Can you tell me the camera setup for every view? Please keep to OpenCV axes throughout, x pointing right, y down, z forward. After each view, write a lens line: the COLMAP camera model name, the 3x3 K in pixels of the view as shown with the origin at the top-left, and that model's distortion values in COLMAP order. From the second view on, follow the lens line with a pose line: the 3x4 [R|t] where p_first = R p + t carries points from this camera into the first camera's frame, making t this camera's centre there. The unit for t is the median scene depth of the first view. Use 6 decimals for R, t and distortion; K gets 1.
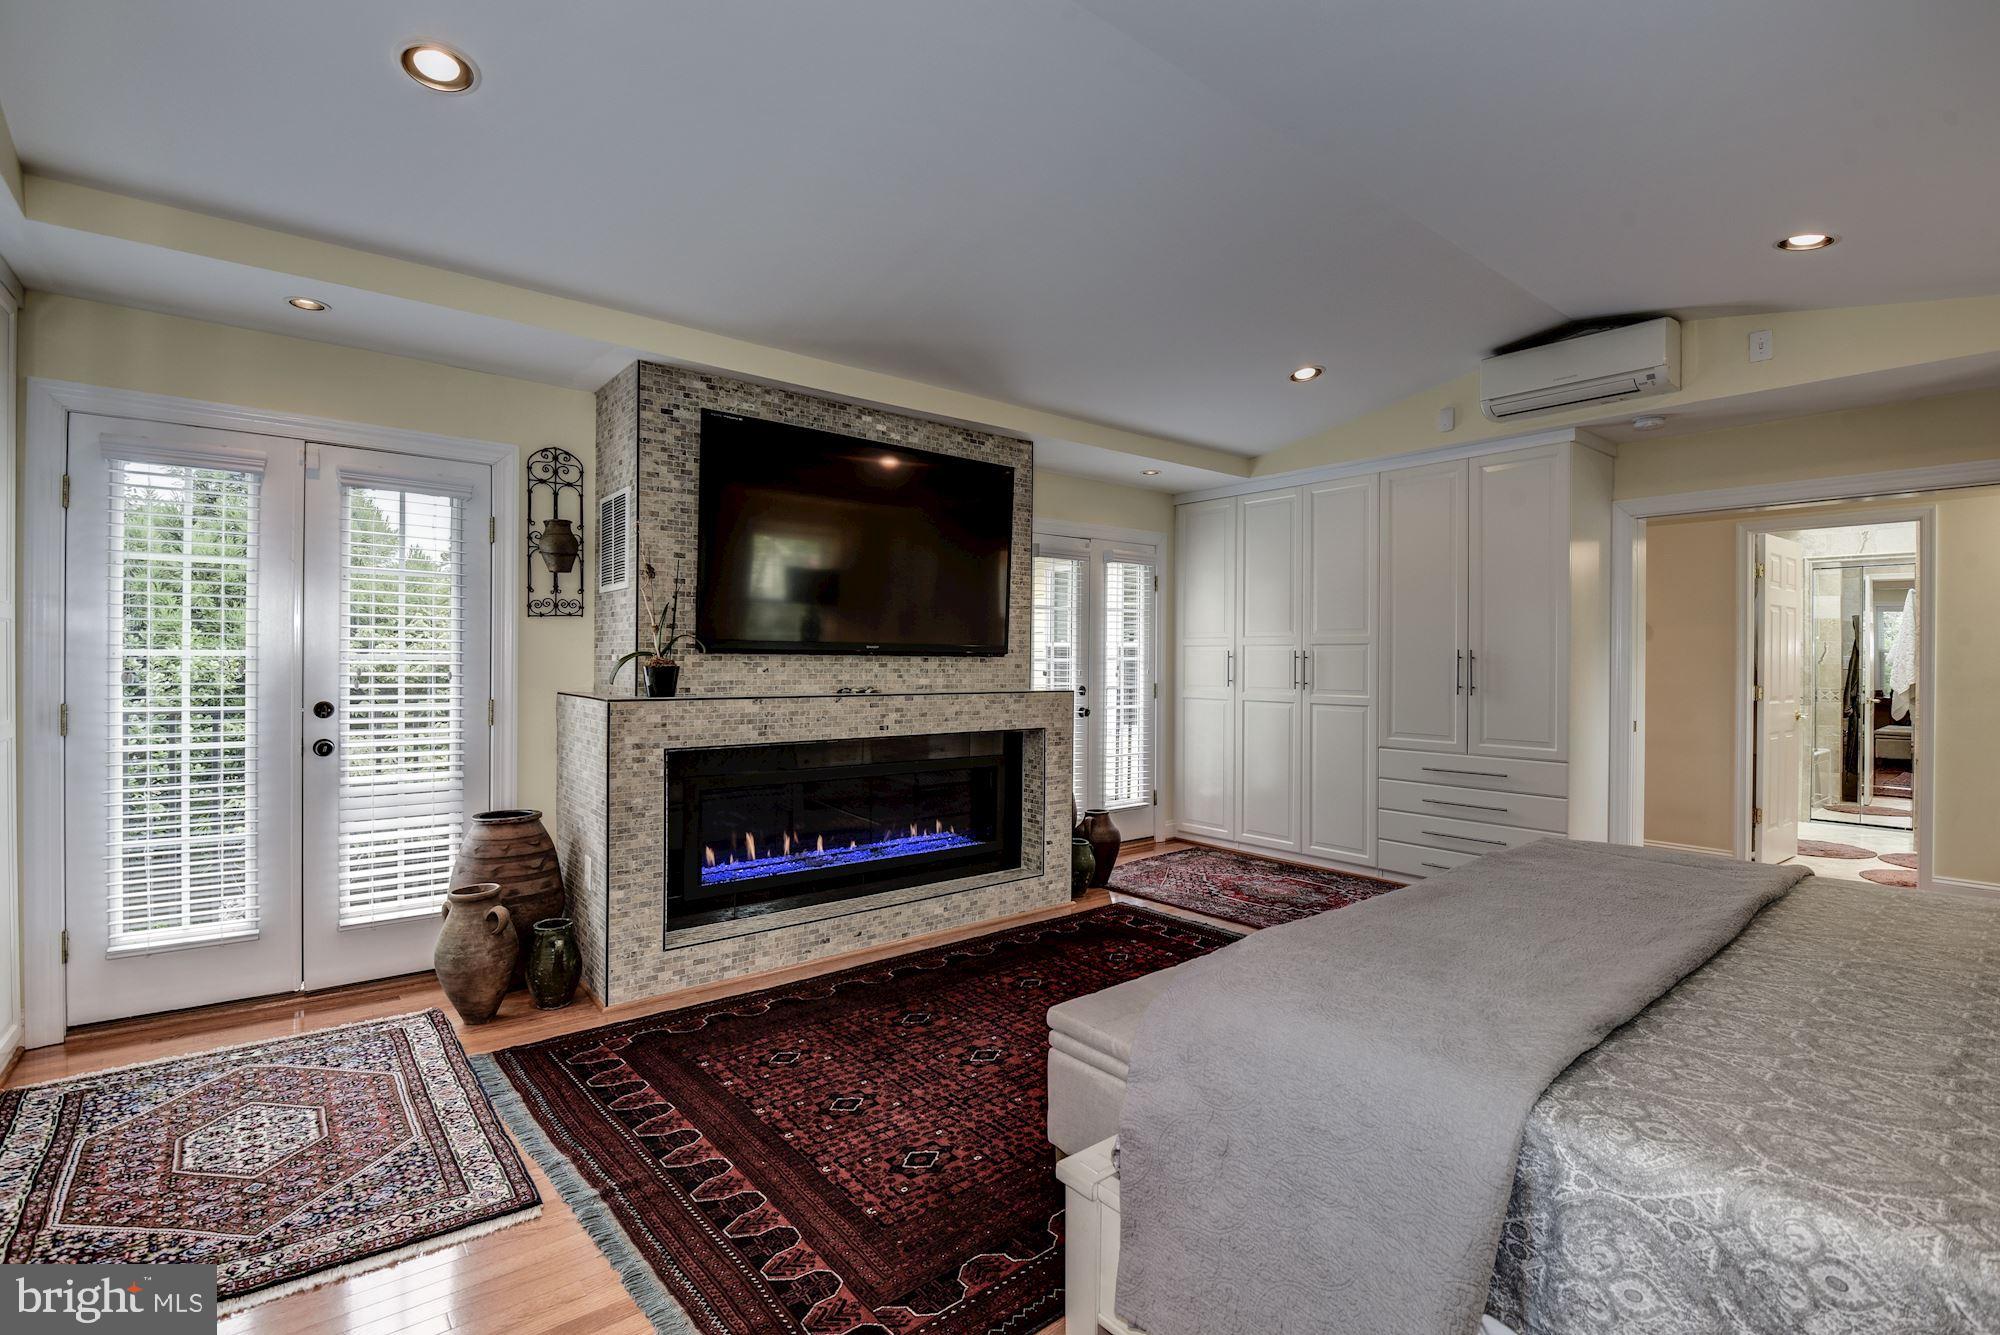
lens RADIAL K [[919.2, 0, 1015.4], [0, 919.2, 654.2], [0, 0, 1]] dist [0.004645, -0.013267]
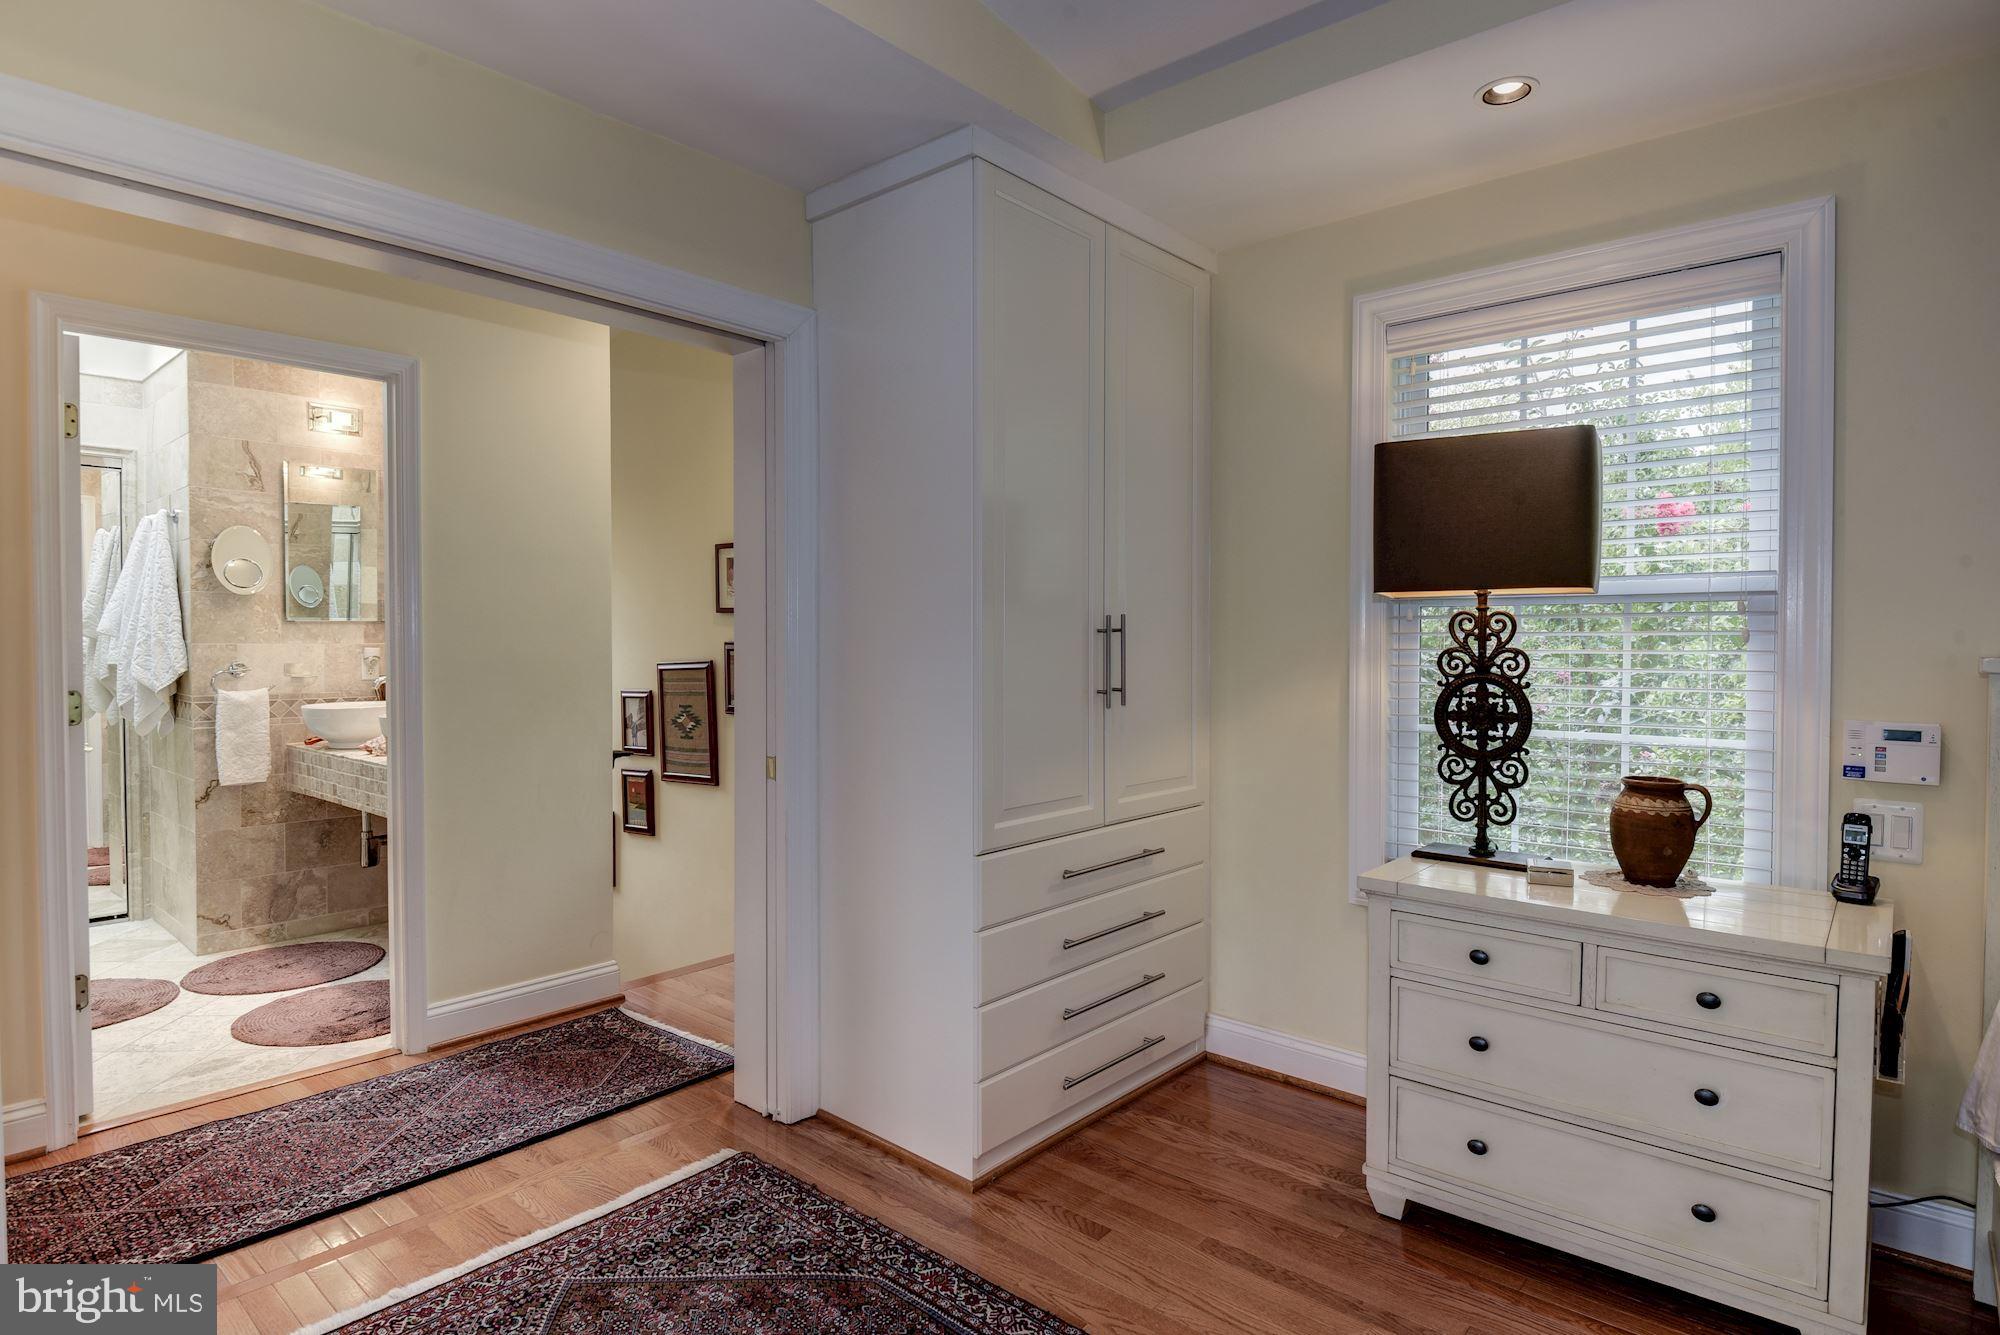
lens RADIAL K [[1079.1, 0, 1011.1], [0, 1079.1, 651.9], [0, 0, 1]] dist [-0.006959, -0.003148]
pose [[-0.159006, -0.021221, 0.987050, 0.336042], [-0.006197, 0.999771, 0.020497, 0.004254], [-0.987258, -0.002858, -0.159101, 0.882174]]
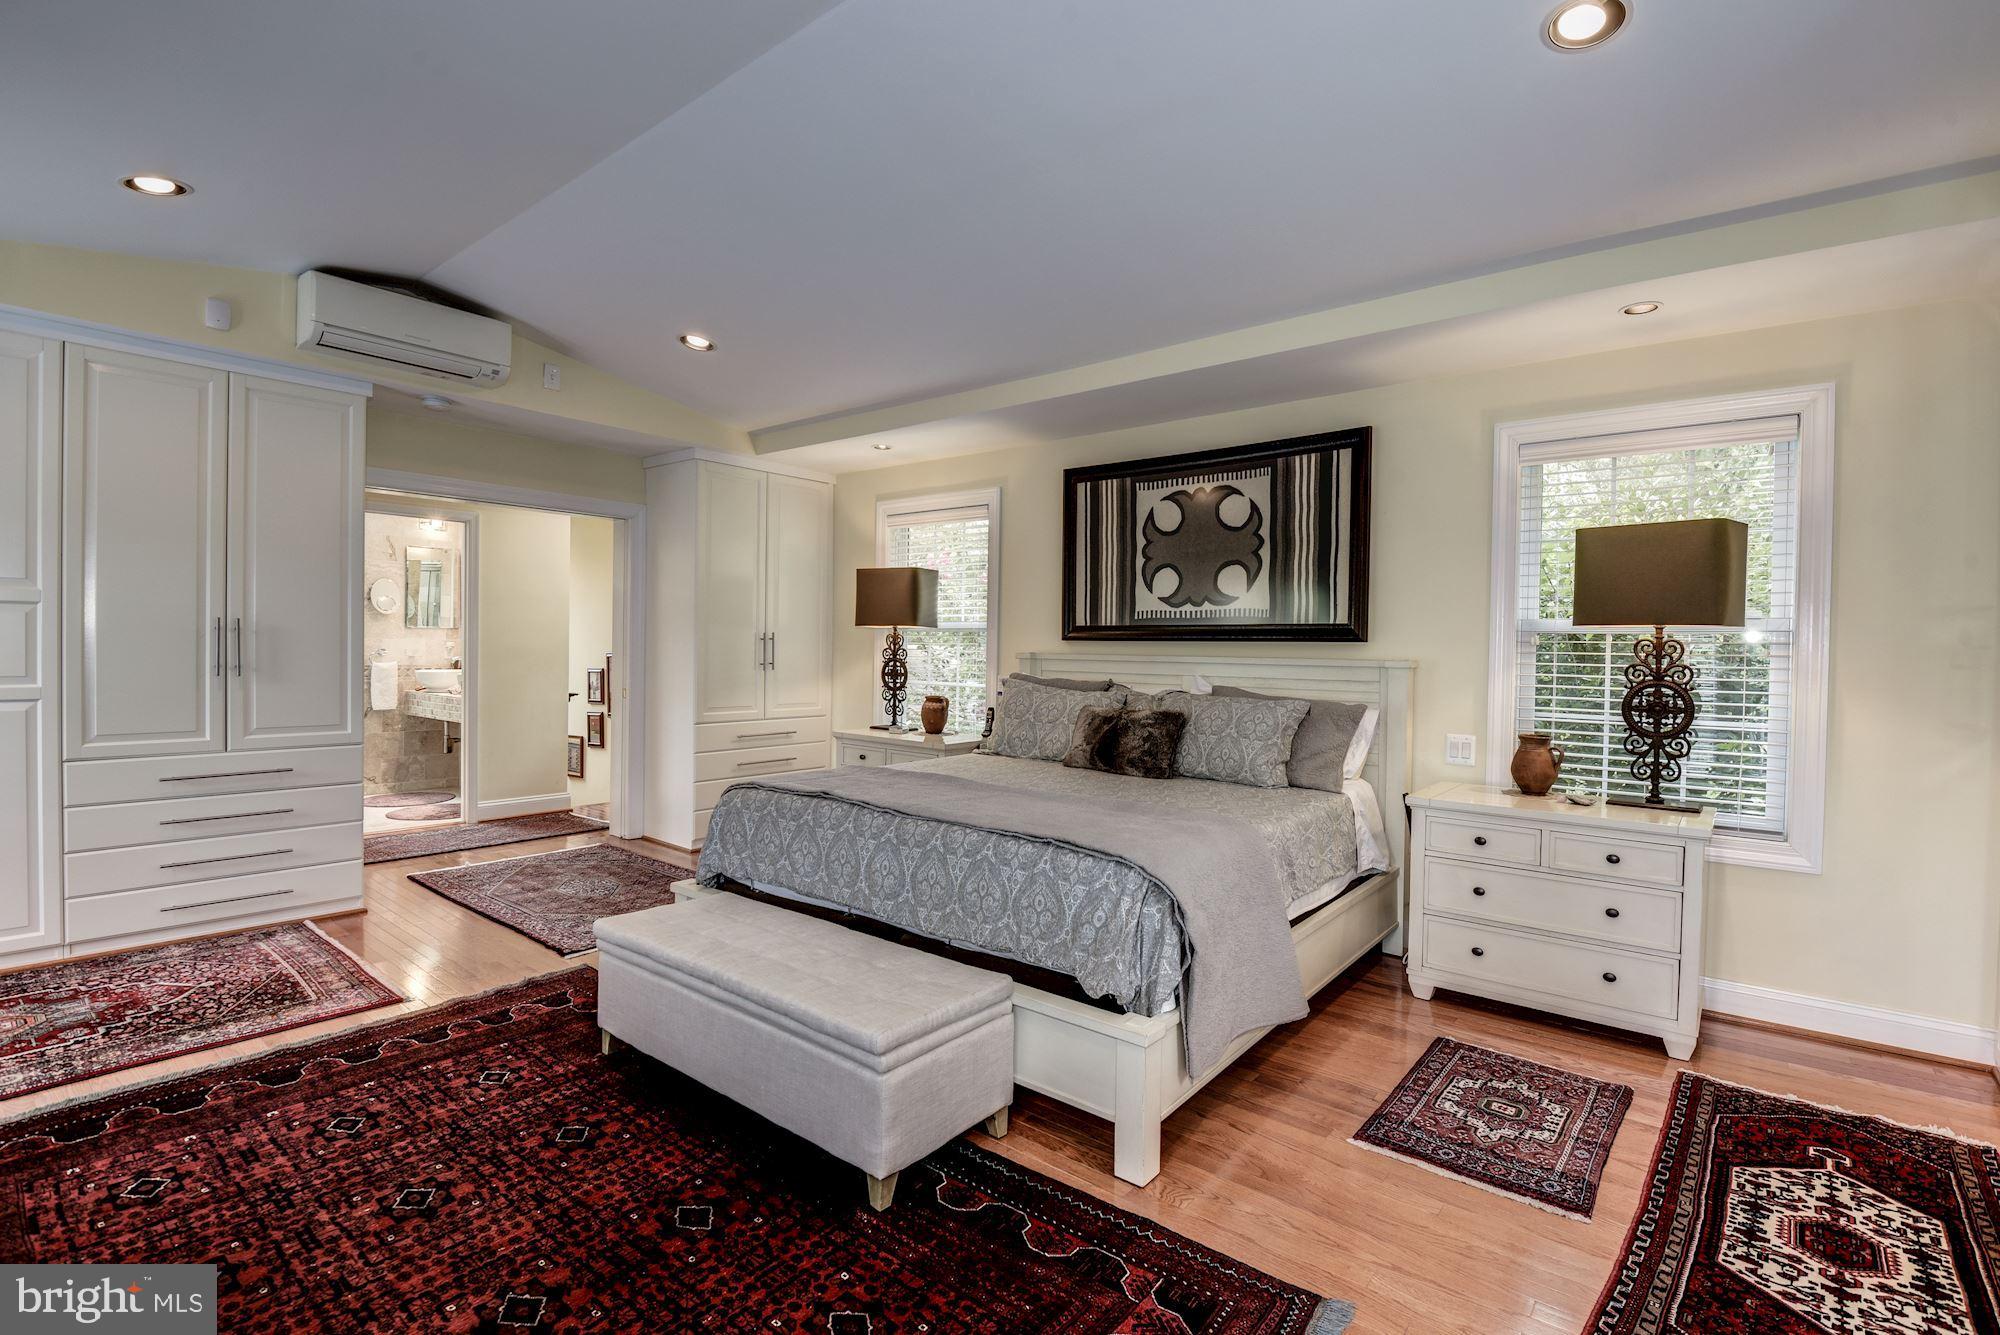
lens RADIAL K [[919.2, 0, 1014.1], [0, 919.2, 659.7], [0, 0, 1]] dist [0.004645, -0.013267]
pose [[-0.192284, -0.023175, 0.981066, -0.490239], [-0.024277, 0.999527, 0.018853, -0.000061], [-0.981039, -0.020192, -0.192756, 0.603480]]
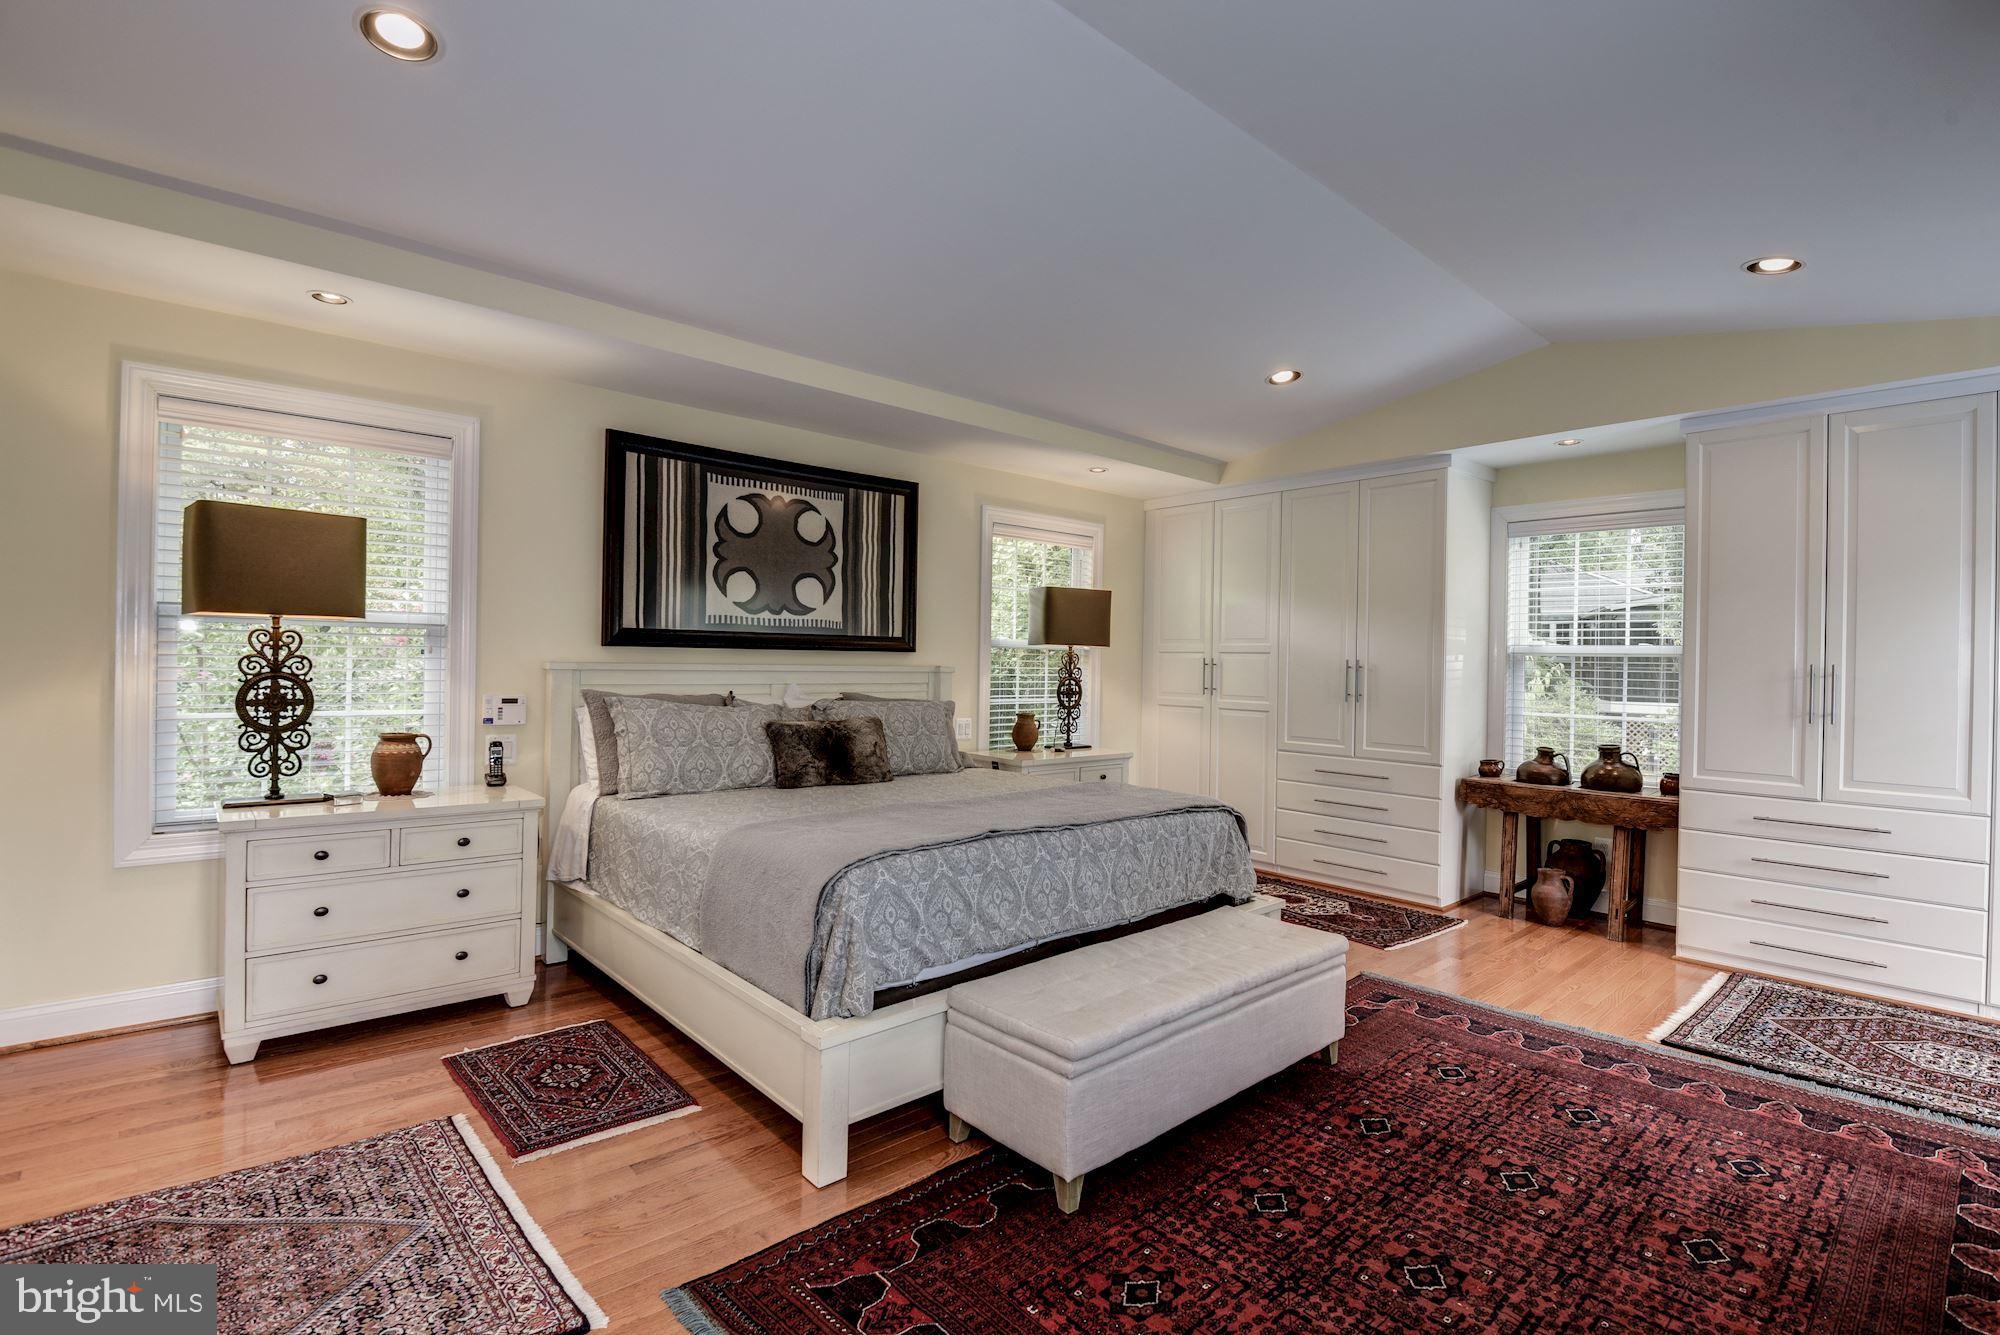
lens RADIAL K [[919.2, 0, 1028.8], [0, 919.2, 660.4], [0, 0, 1]] dist [0.004645, -0.013267]
pose [[-0.998429, -0.025521, -0.049883, 0.321358], [-0.025125, 0.999648, -0.008557, 0.008593], [0.050084, -0.007291, -0.998718, 1.307834]]
